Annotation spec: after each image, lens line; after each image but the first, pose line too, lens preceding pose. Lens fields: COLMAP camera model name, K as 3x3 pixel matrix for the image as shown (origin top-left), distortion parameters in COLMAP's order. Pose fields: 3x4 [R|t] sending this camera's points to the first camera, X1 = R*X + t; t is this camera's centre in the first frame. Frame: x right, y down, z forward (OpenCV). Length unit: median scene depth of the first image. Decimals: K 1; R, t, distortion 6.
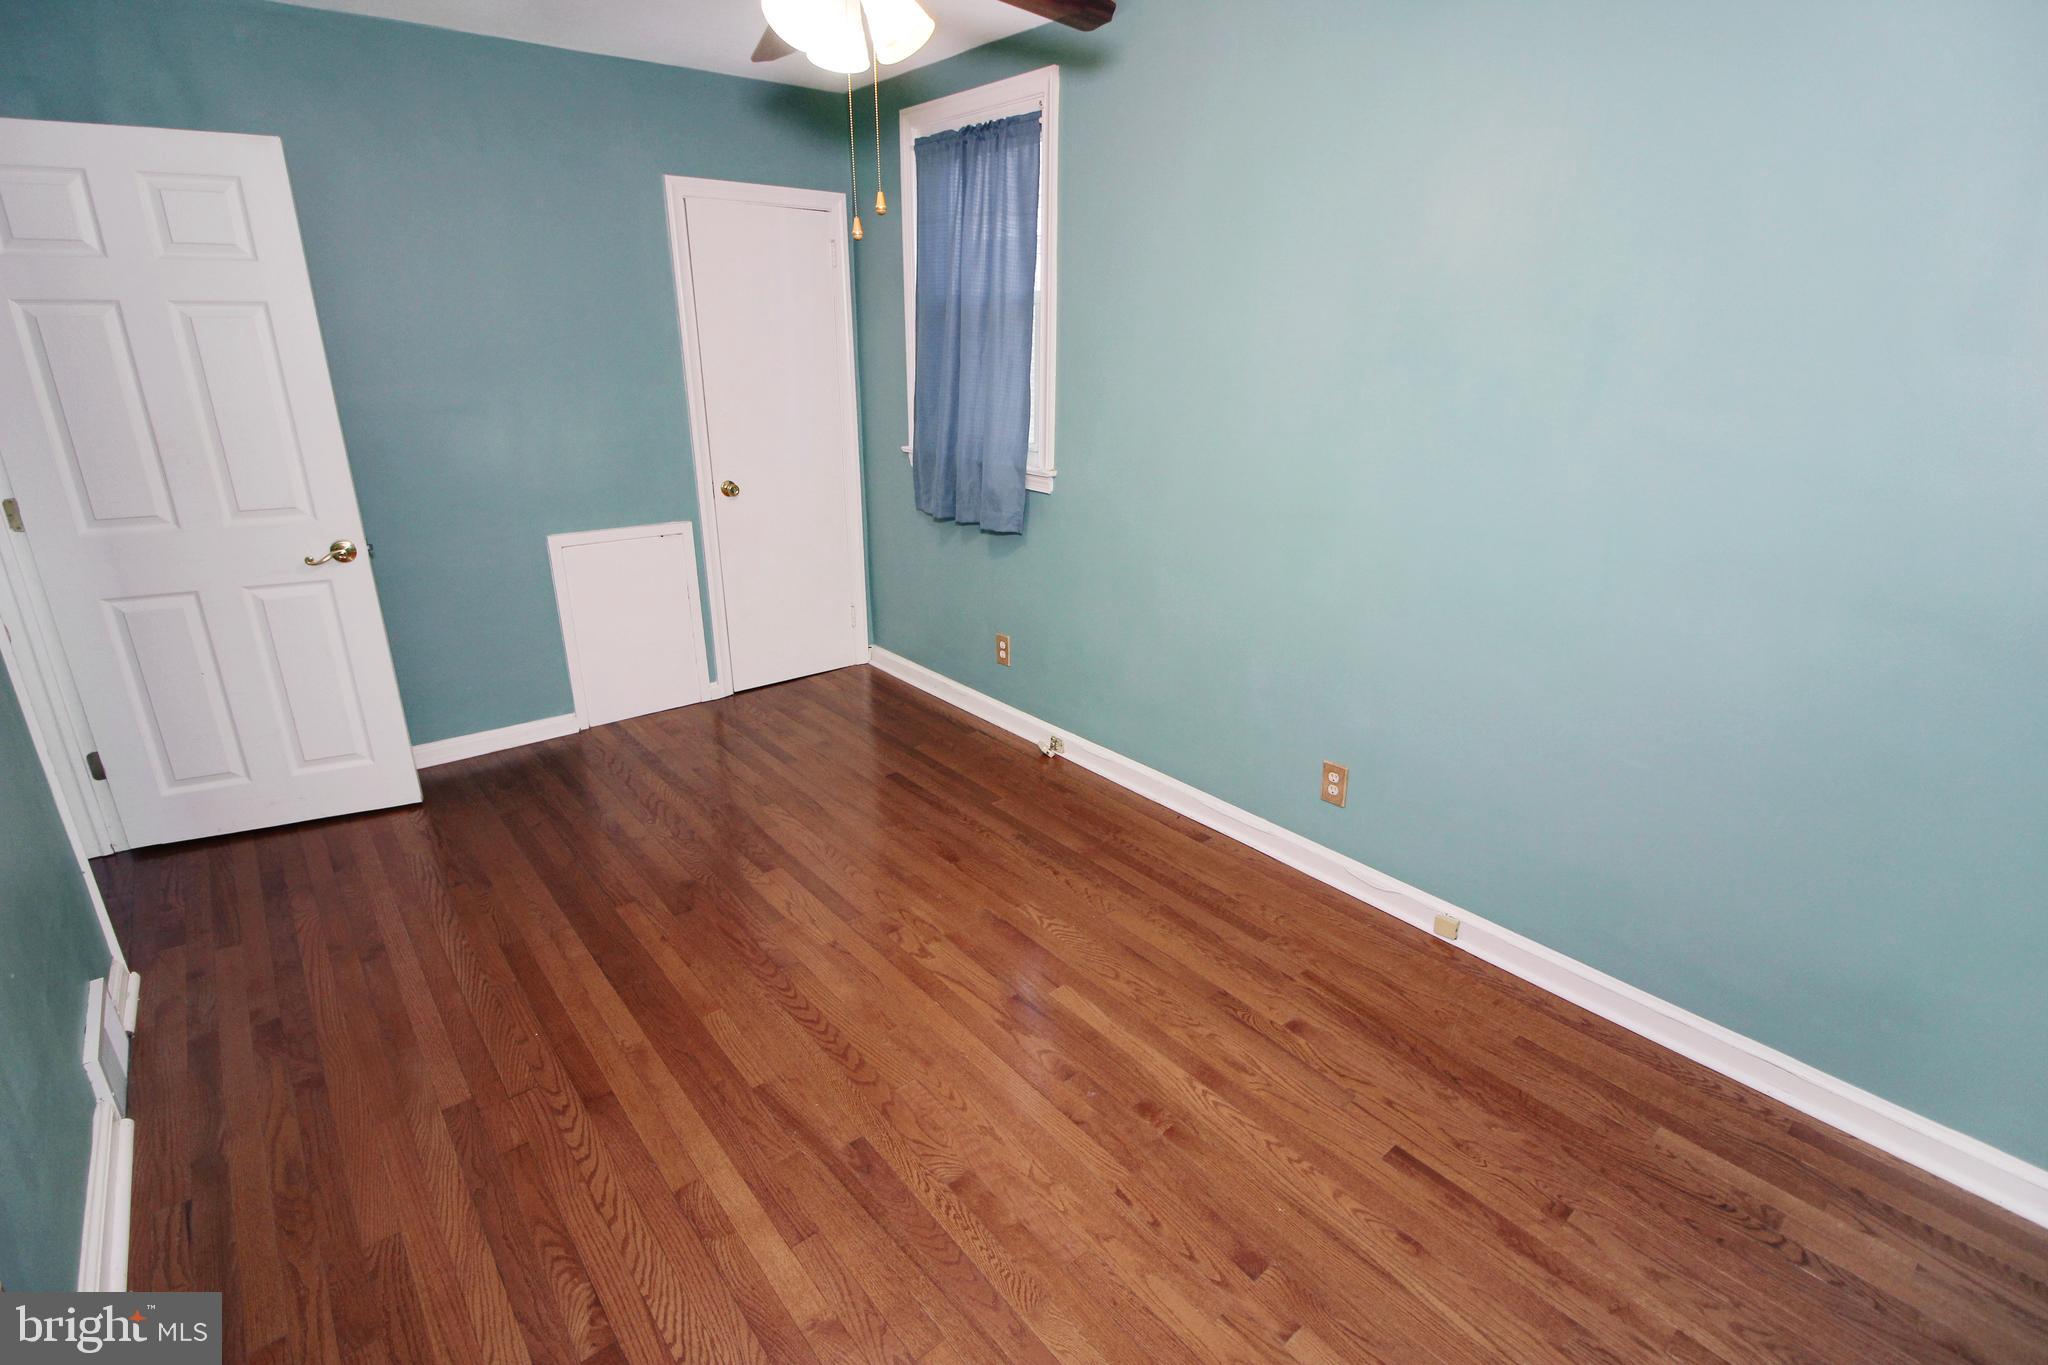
lens RADIAL K [[956.6, 0, 1040.8], [0, 956.6, 676.2], [0, 0, 1]] dist [0.003524, -0.002446]
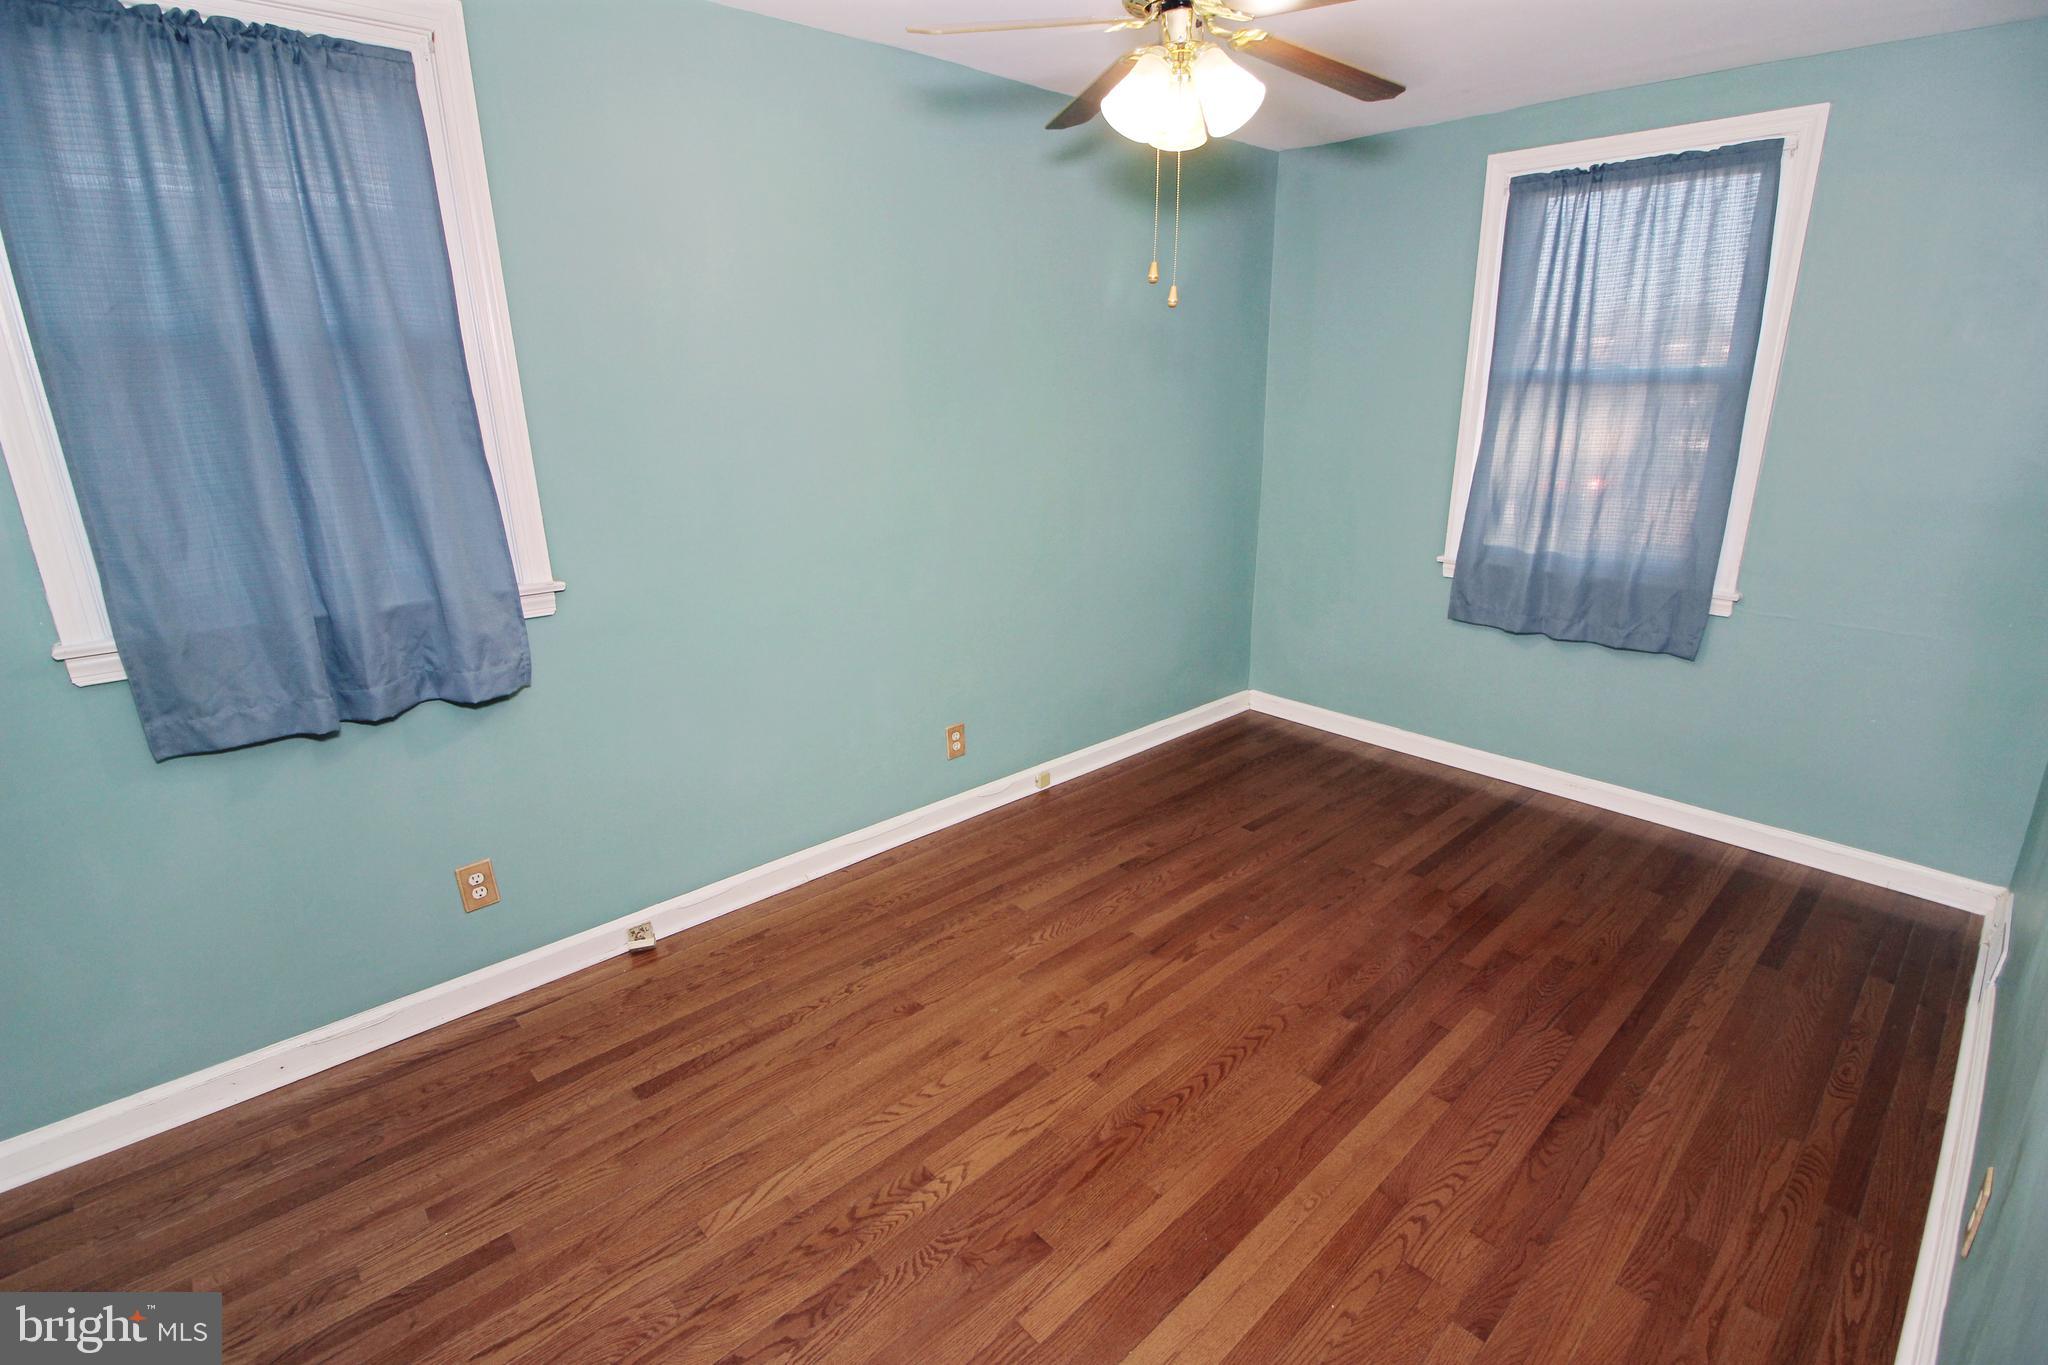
lens RADIAL K [[956.6, 0, 1042.9], [0, 956.6, 678.6], [0, 0, 1]] dist [0.003524, -0.002446]
pose [[-0.047817, -0.307506, 0.950344, -1.014981], [0.336119, 0.890993, 0.305213, -0.357880], [-0.940605, 0.334023, 0.060754, 0.936356]]
